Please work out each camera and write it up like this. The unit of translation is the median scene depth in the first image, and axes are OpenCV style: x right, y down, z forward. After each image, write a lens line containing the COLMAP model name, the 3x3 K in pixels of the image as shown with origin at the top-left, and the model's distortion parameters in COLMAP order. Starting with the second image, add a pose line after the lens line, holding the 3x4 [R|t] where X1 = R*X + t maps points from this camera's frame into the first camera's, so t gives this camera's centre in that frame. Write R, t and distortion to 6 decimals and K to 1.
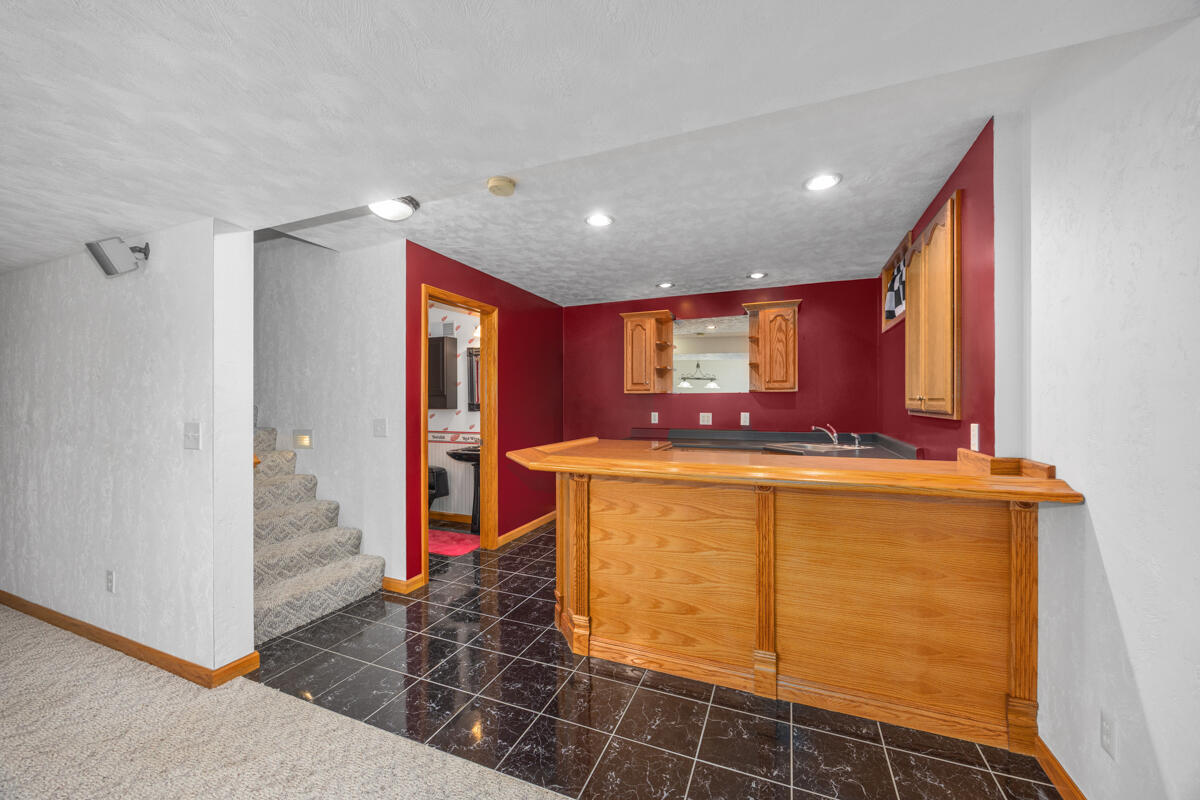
lens RADIAL K [[459.3, 0, 592.5], [0, 459.3, 402.4], [0, 0, 1]] dist [0.000131, 0.000002]
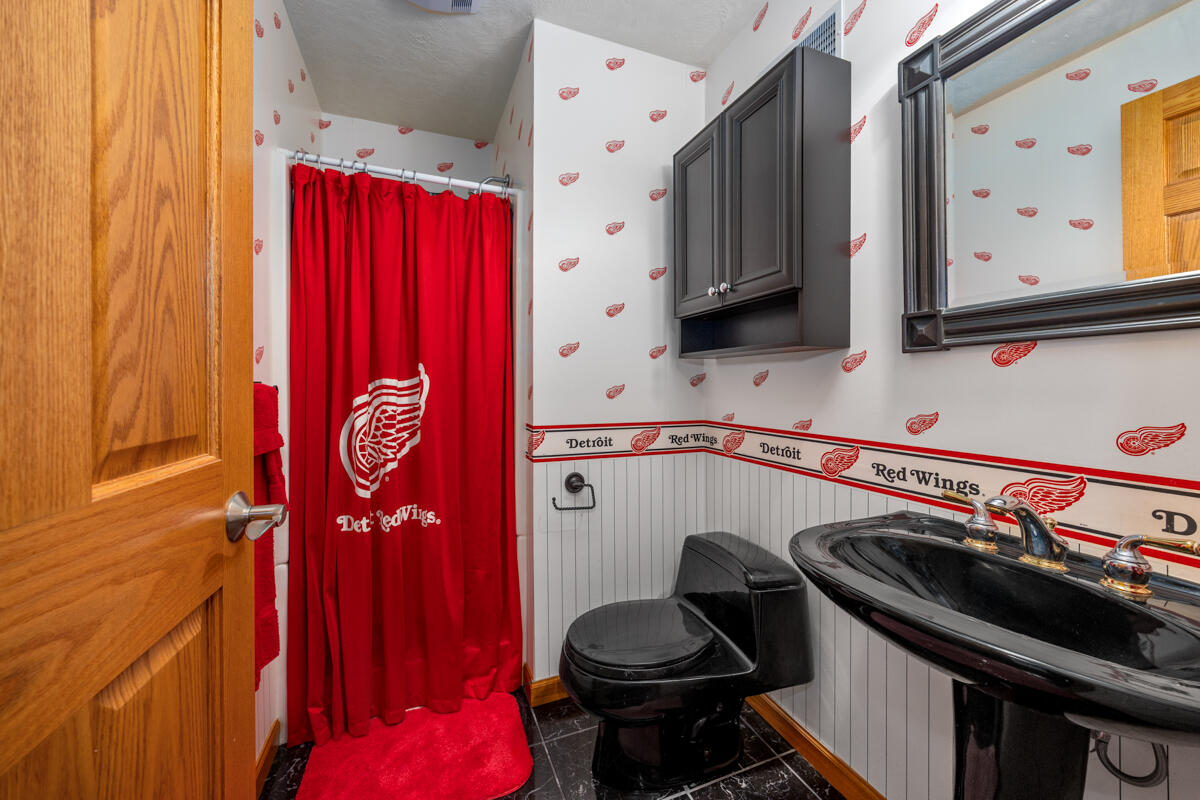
lens RADIAL K [[459.3, 0, 602.4], [0, 459.3, 393.6], [0, 0, 1]] dist [0.000131, 0.000002]
pose [[0.708218, 0.009437, -0.705931, -0.214379], [-0.003644, 0.999946, 0.009712, 0.037835], [0.705984, -0.004305, 0.708214, 0.732743]]
